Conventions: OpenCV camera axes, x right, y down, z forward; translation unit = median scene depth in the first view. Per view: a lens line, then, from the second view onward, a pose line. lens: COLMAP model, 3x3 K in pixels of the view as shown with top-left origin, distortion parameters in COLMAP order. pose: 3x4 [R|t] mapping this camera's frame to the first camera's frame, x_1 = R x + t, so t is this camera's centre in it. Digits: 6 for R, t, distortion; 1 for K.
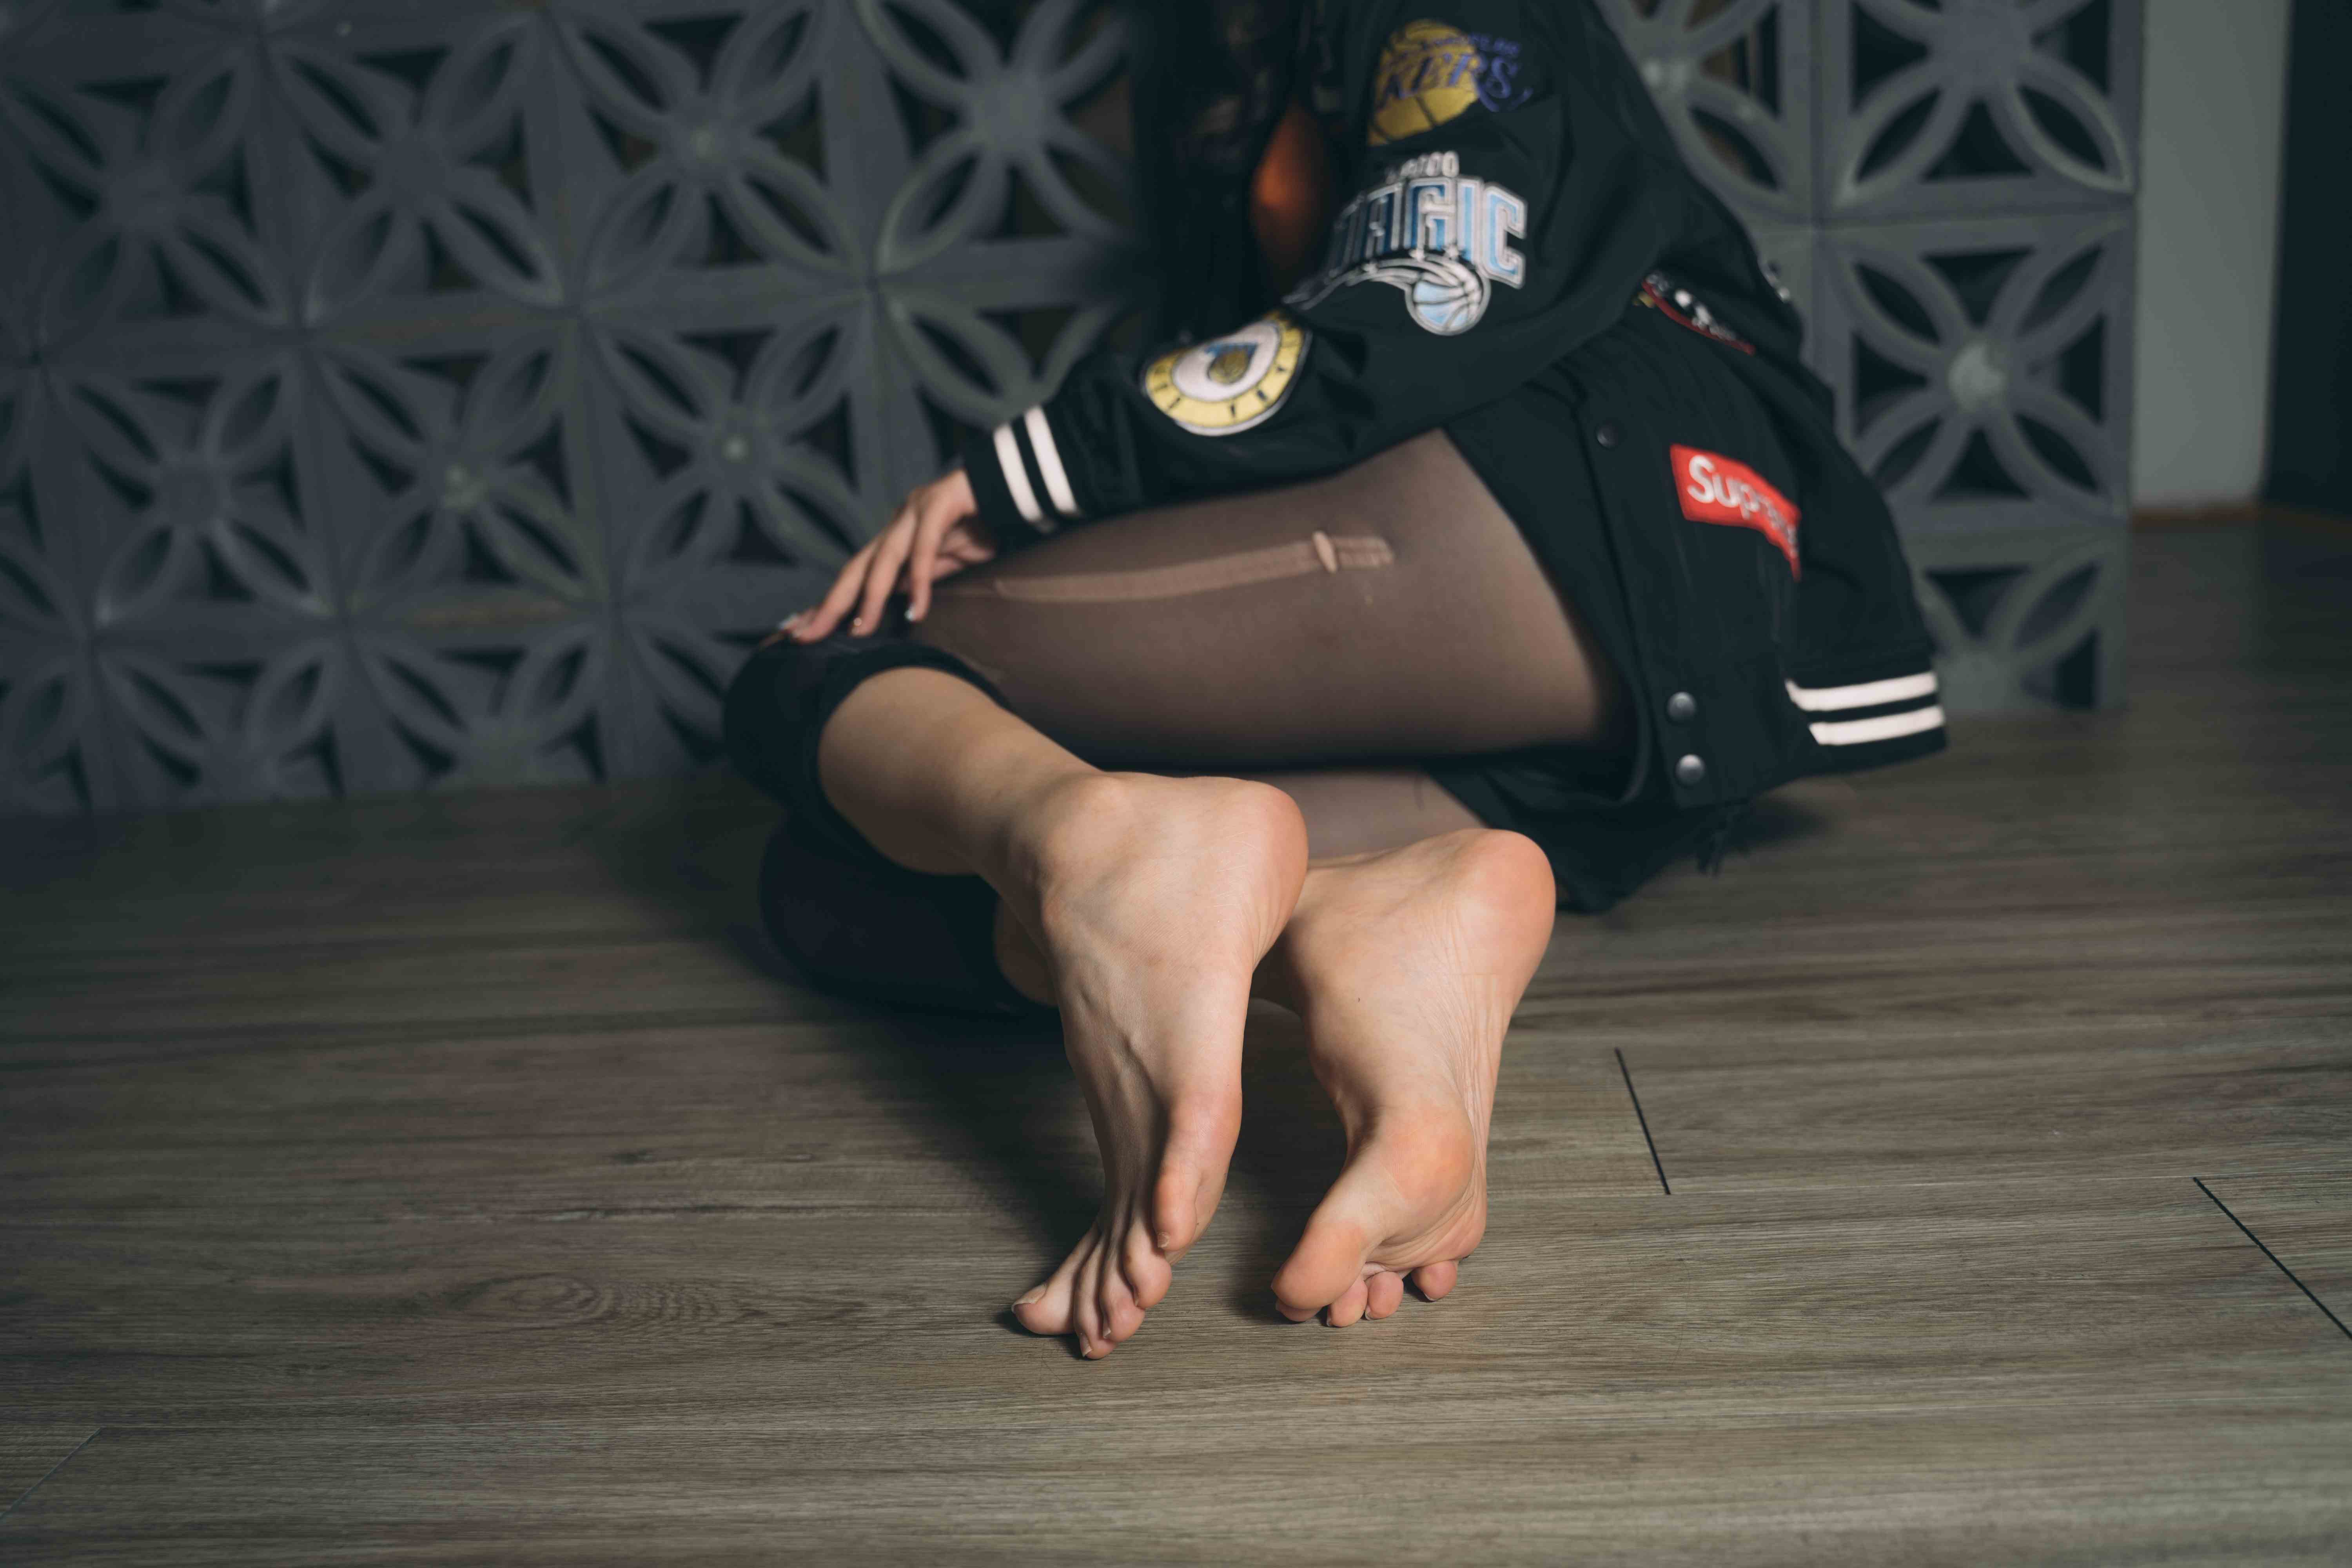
lens RADIAL K [[1935.1, 0, 1173.3], [0, 1935.1, 800.1], [0, 0, 1]] dist [-0.105256, 0.081602]
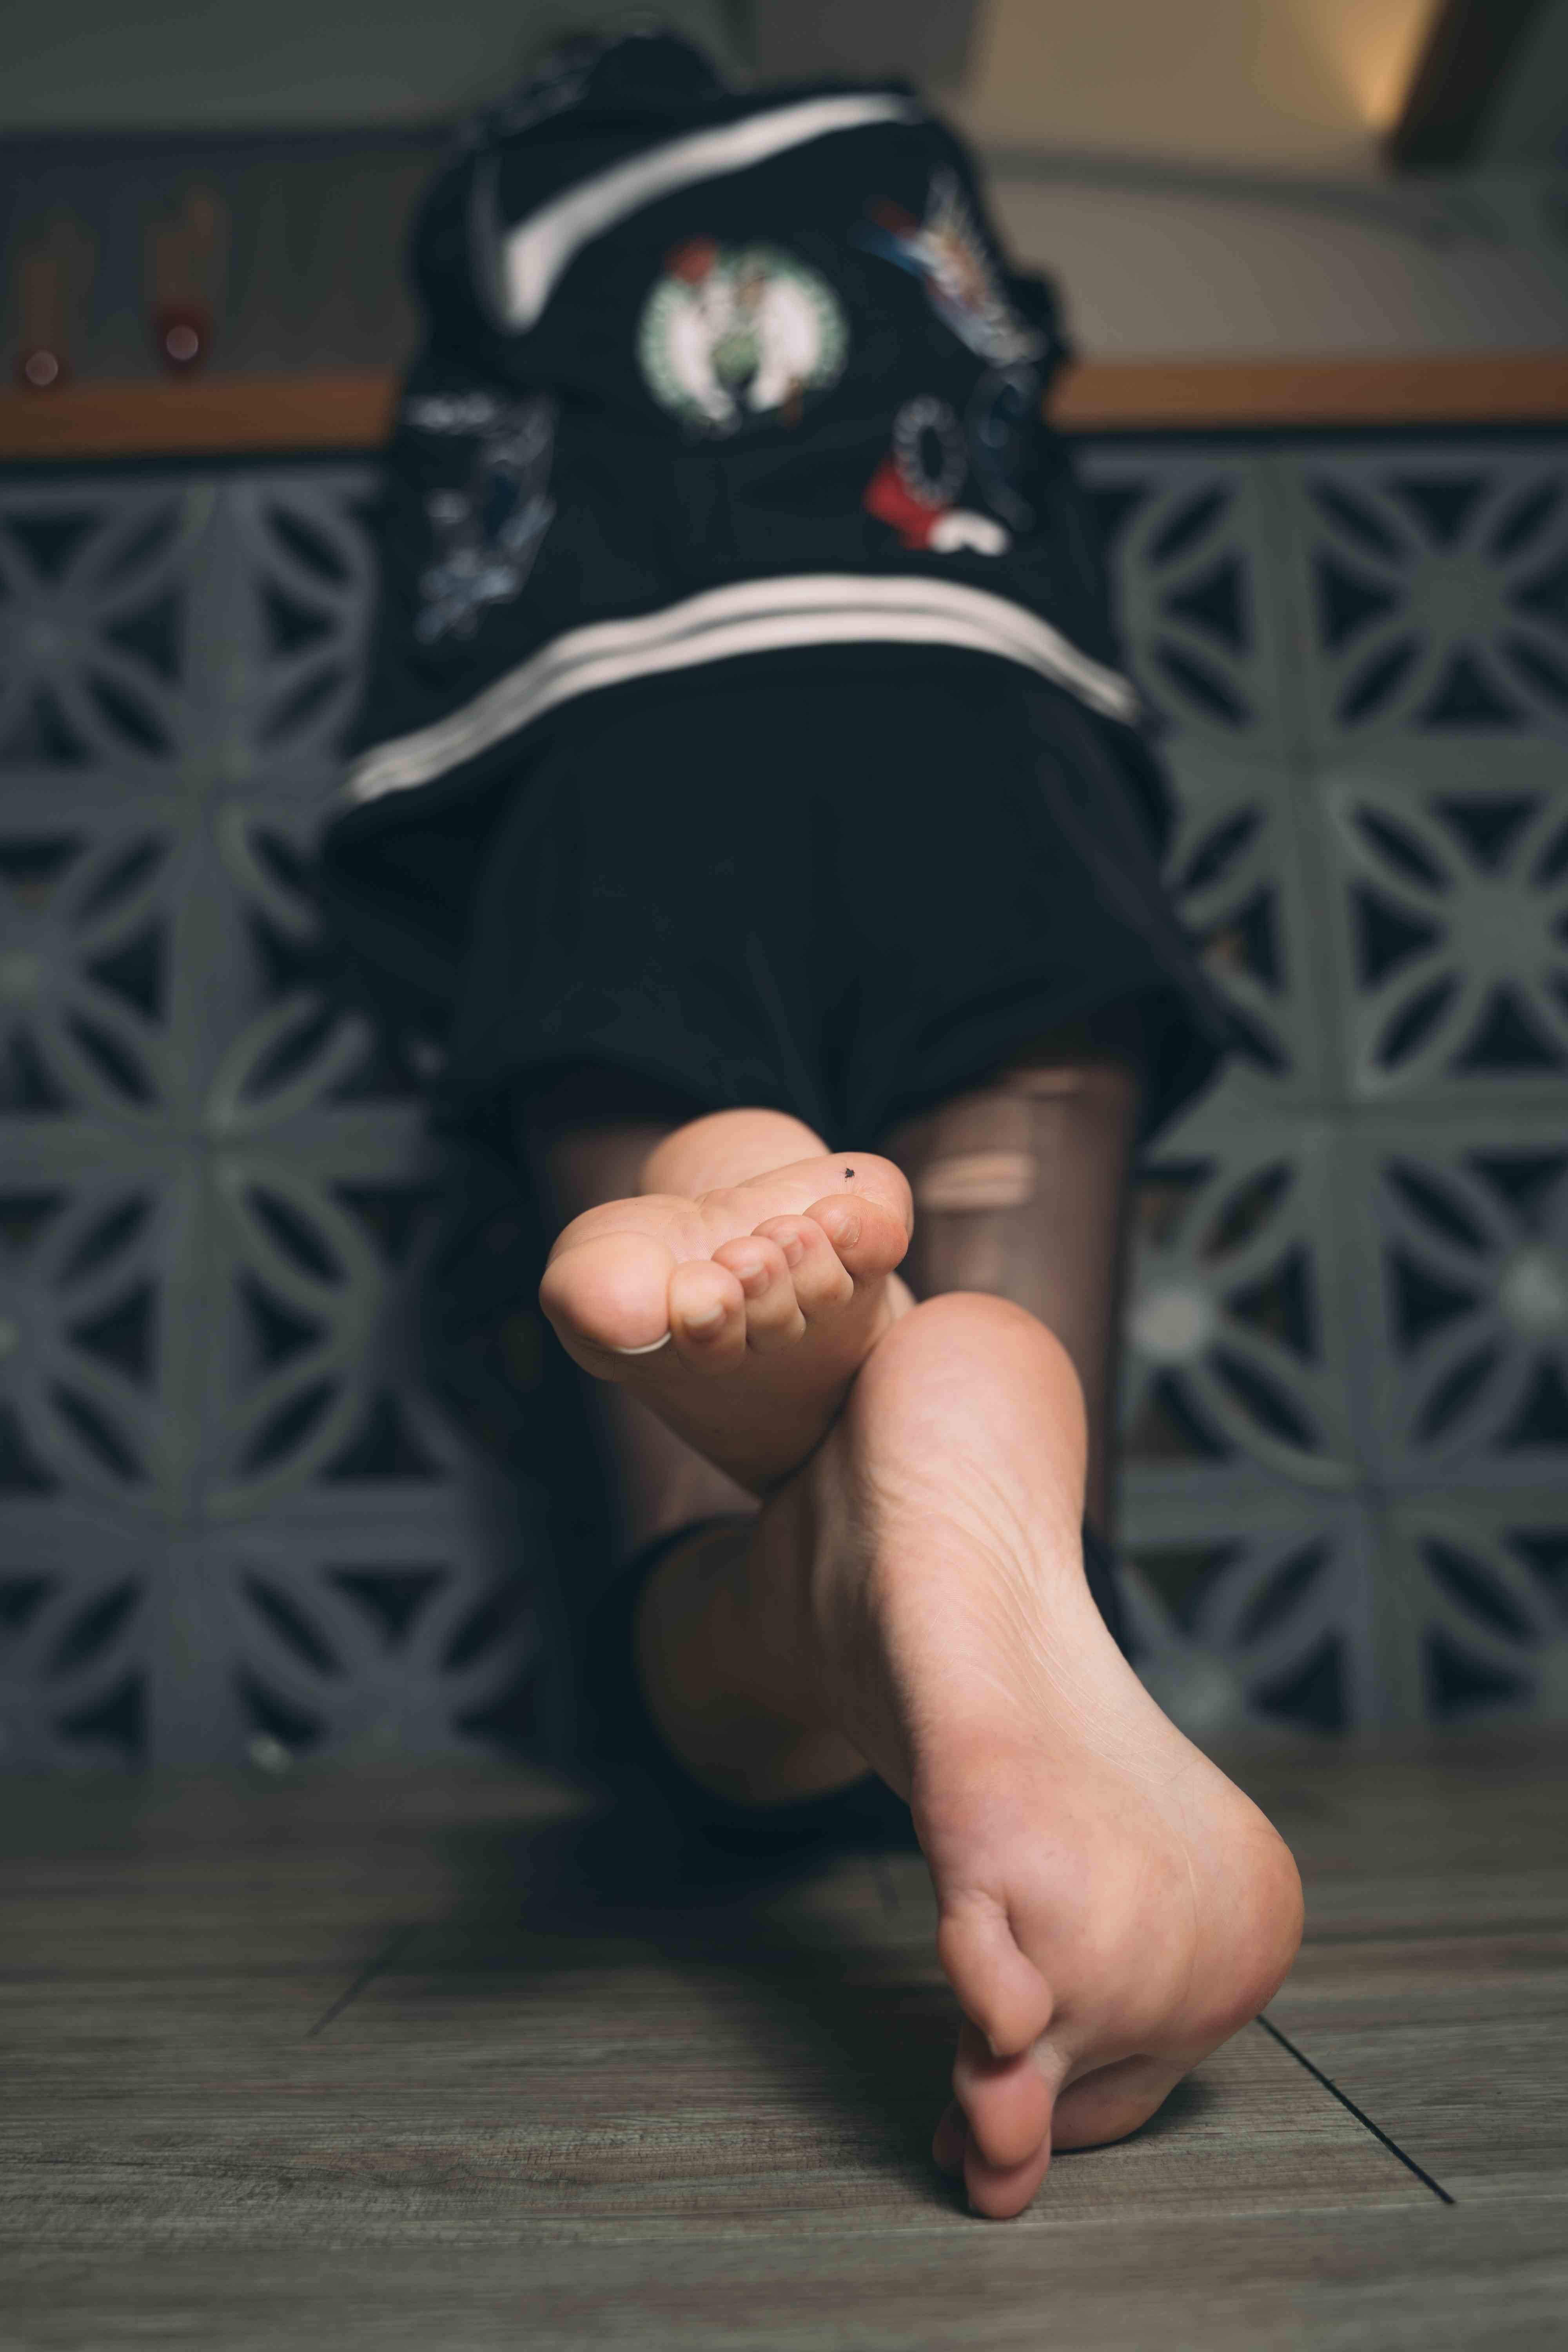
lens RADIAL K [[1935.1, 0, 786.6], [0, 1935.1, 1185.6], [0, 0, 1]] dist [-0.105256, 0.081602]
pose [[0.995272, 0.052395, 0.081783, 0.048719], [-0.012946, 0.906066, -0.422937, 0.169498], [-0.096261, 0.419879, 0.902461, 0.486705]]
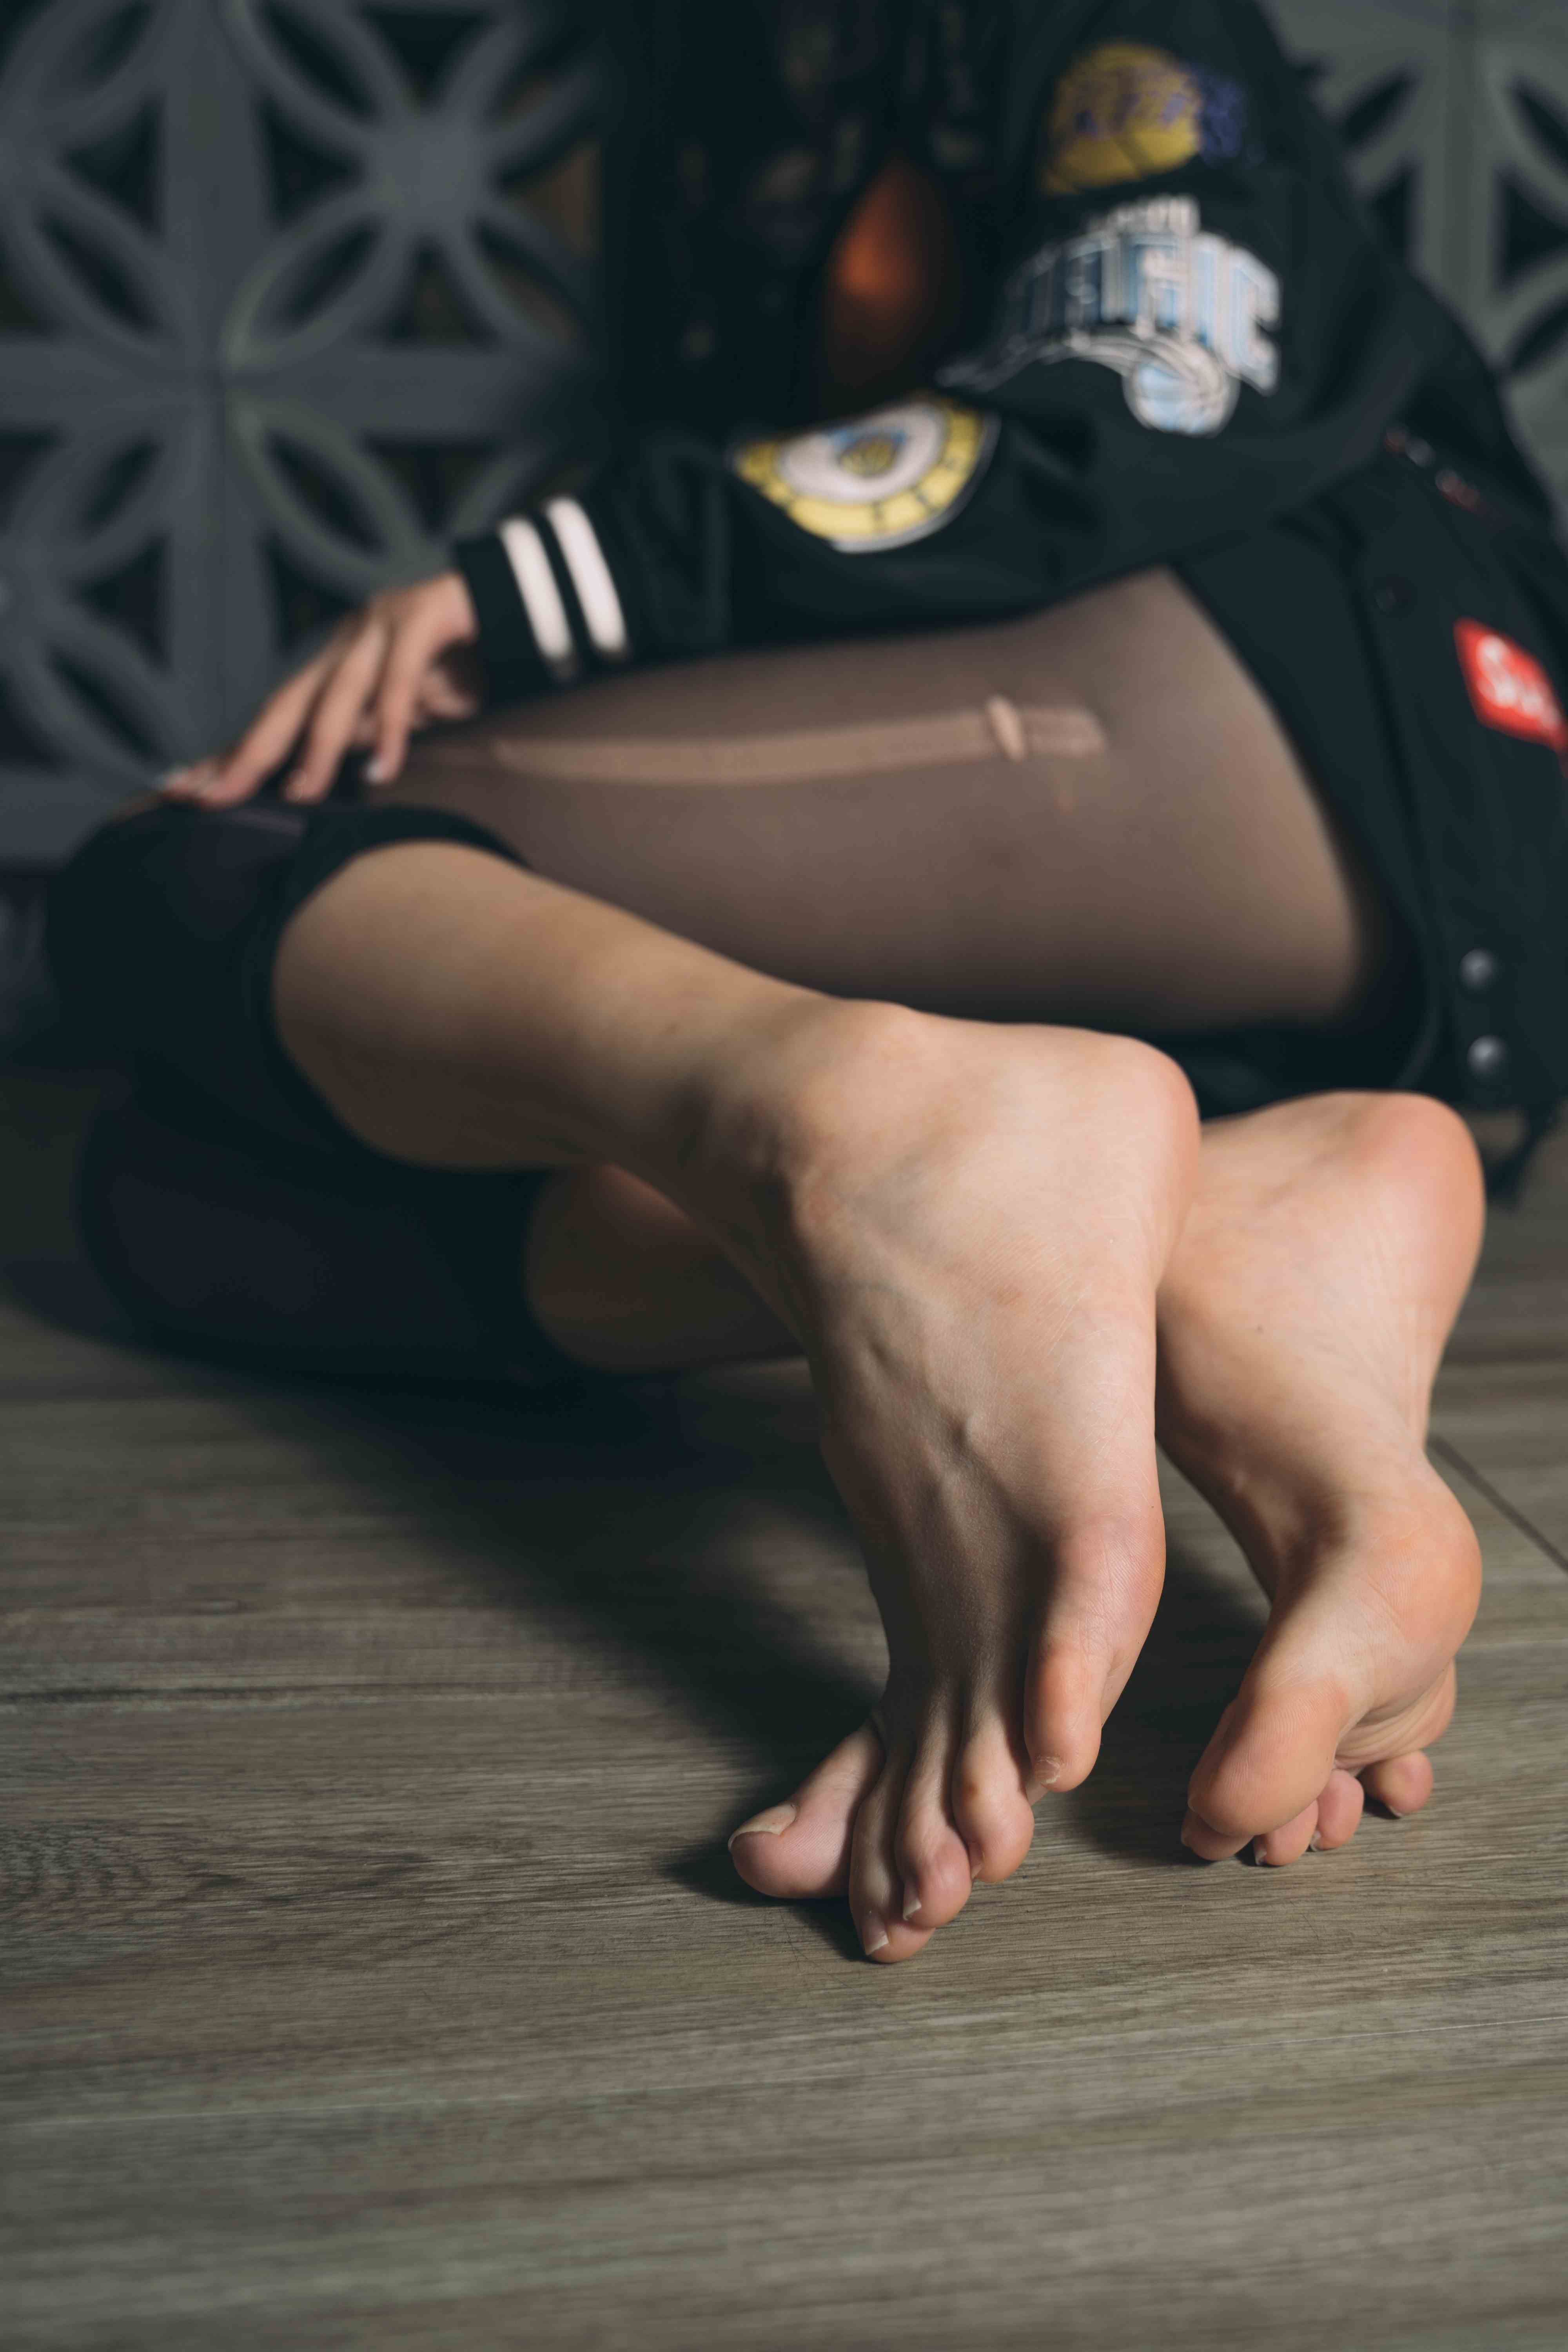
lens RADIAL K [[2293.5, 0, 956.1], [0, 2293.5, 978.0], [0, 0, 1]] dist [-0.061996, 0.000000]
pose [[0.966426, 0.057201, 0.250498, -0.173351], [-0.030504, 0.993553, -0.109189, 0.067445], [-0.255129, 0.097882, 0.961940, 0.268501]]
